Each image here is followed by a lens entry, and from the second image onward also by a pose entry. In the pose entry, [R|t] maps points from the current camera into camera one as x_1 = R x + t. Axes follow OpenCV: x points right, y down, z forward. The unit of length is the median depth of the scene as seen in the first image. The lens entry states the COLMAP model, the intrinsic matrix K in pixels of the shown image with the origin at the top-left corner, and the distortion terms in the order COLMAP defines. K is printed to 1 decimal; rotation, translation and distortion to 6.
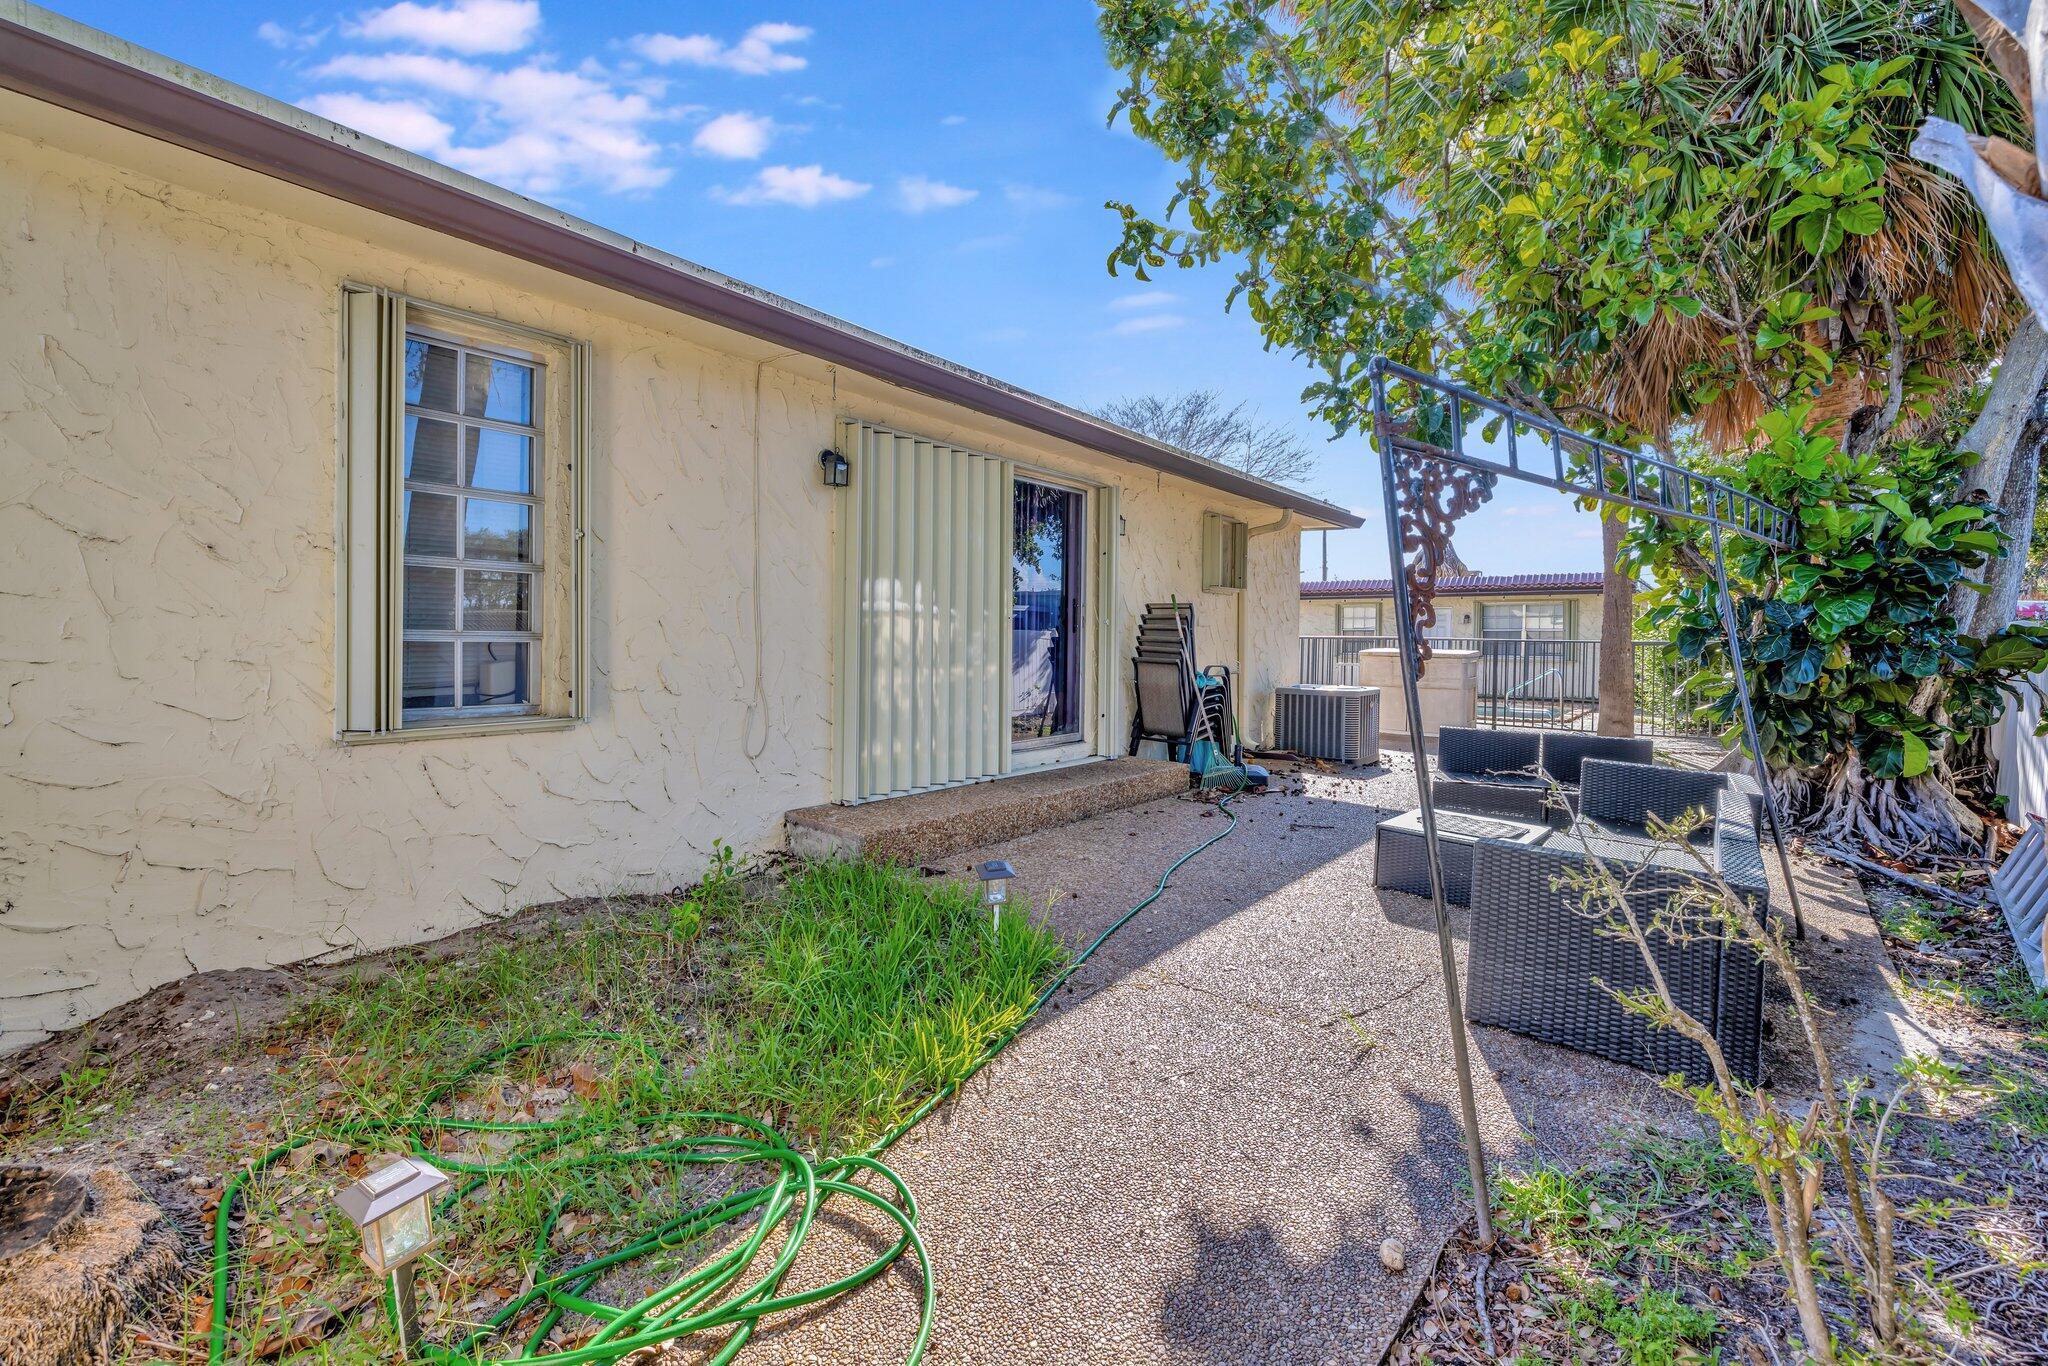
lens RADIAL K [[880.1, 0, 1021.0], [0, 880.1, 677.2], [0, 0, 1]] dist [-0.002033, -0.000576]
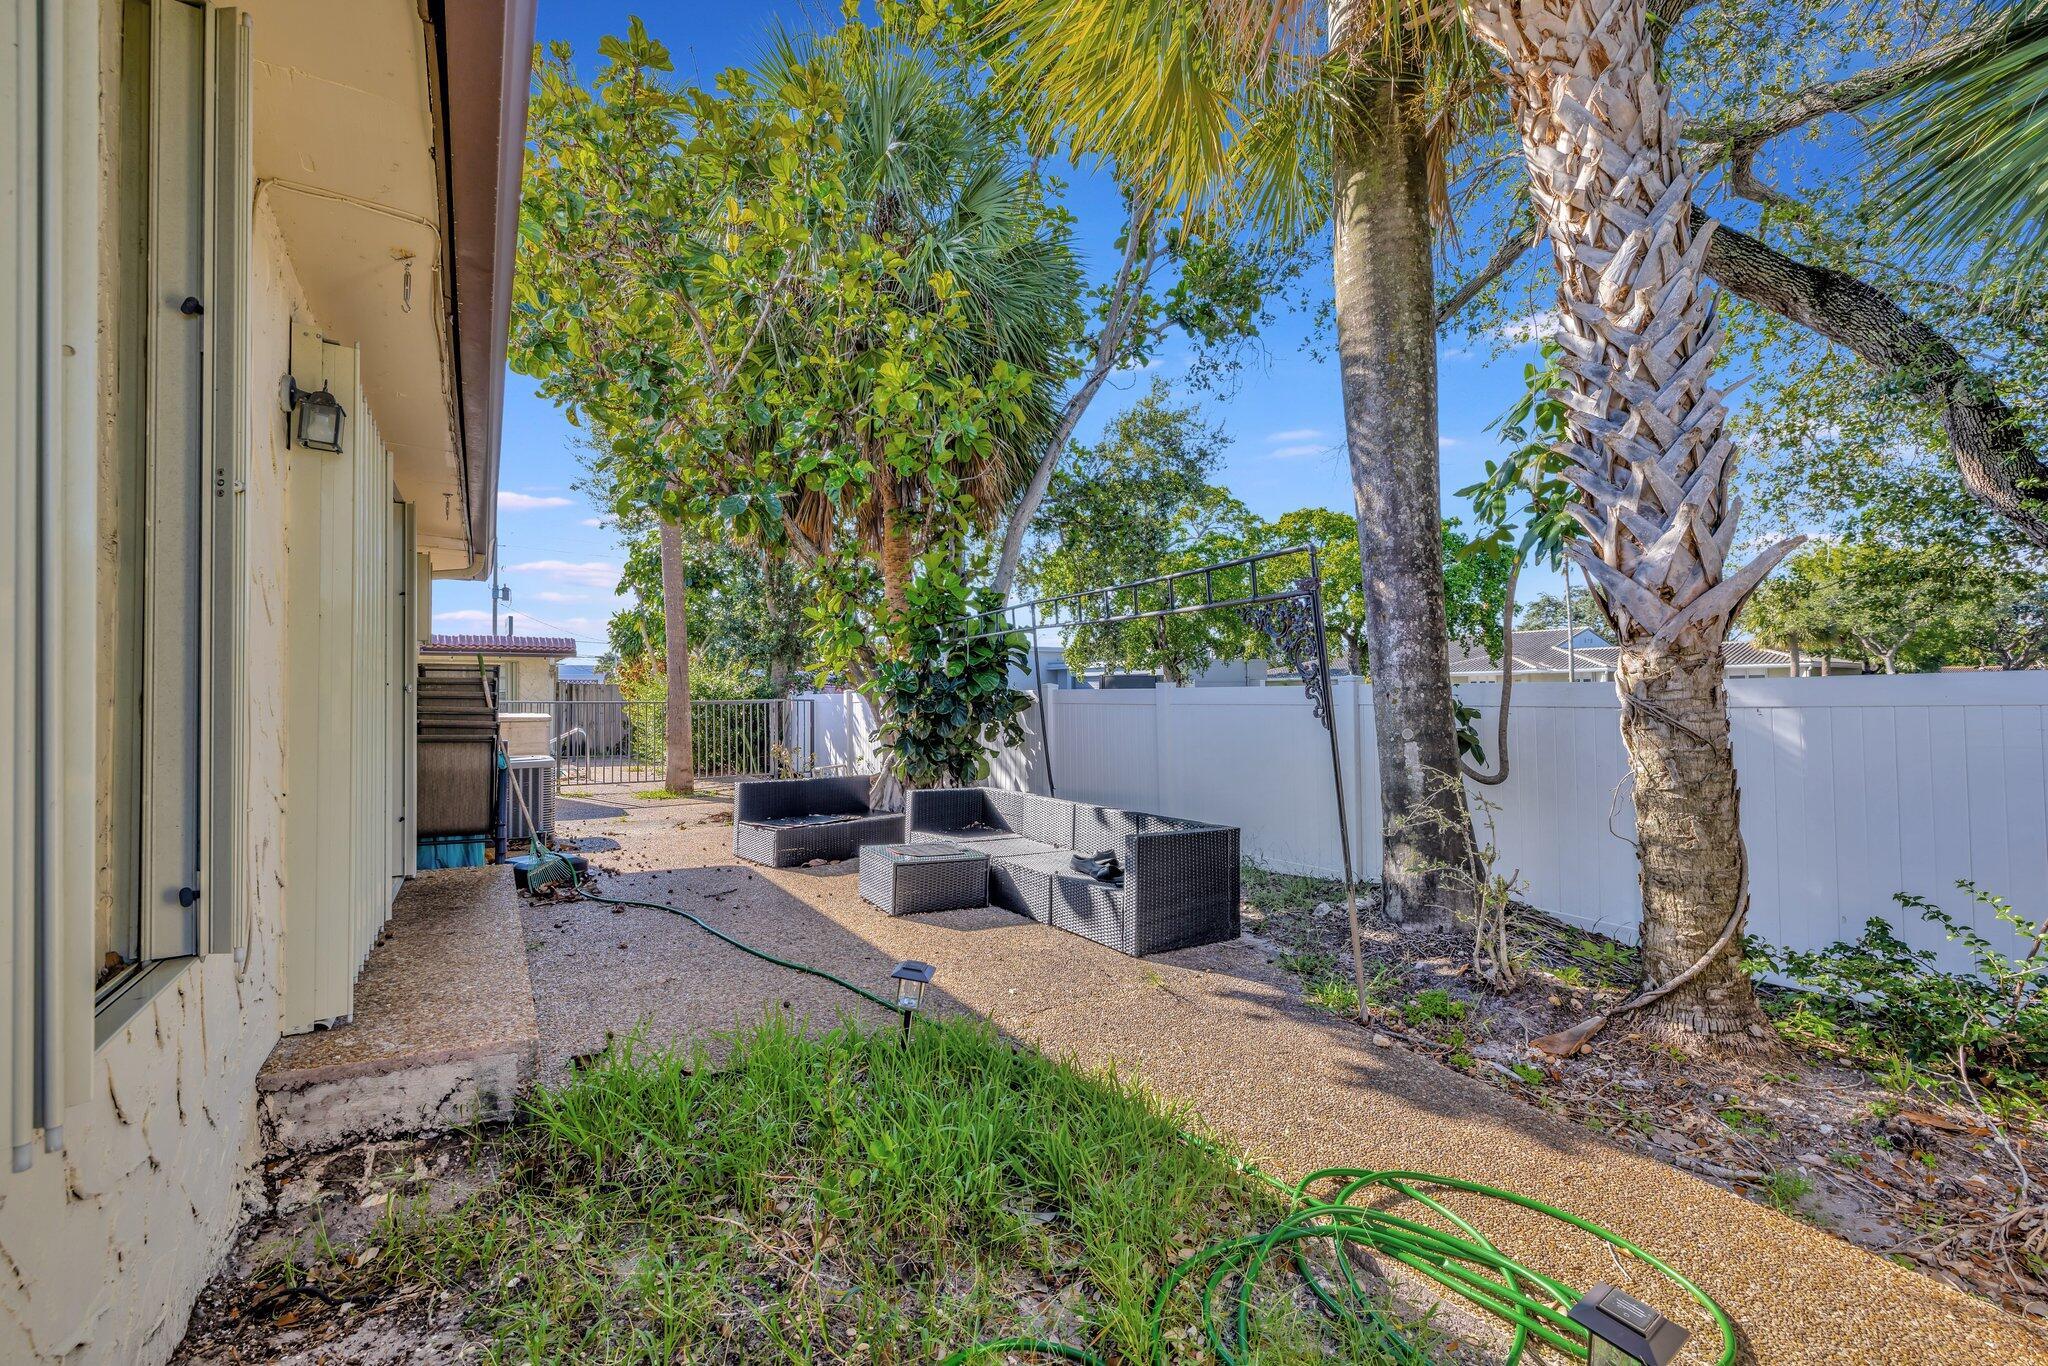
lens RADIAL K [[880.1, 0, 1021.0], [0, 880.1, 677.2], [0, 0, 1]] dist [-0.002033, -0.000576]
pose [[0.316361, 0.008557, 0.948600, -1.245432], [0.056505, 0.998014, -0.027847, -0.067172], [-0.946954, 0.062410, 0.315249, 0.879183]]
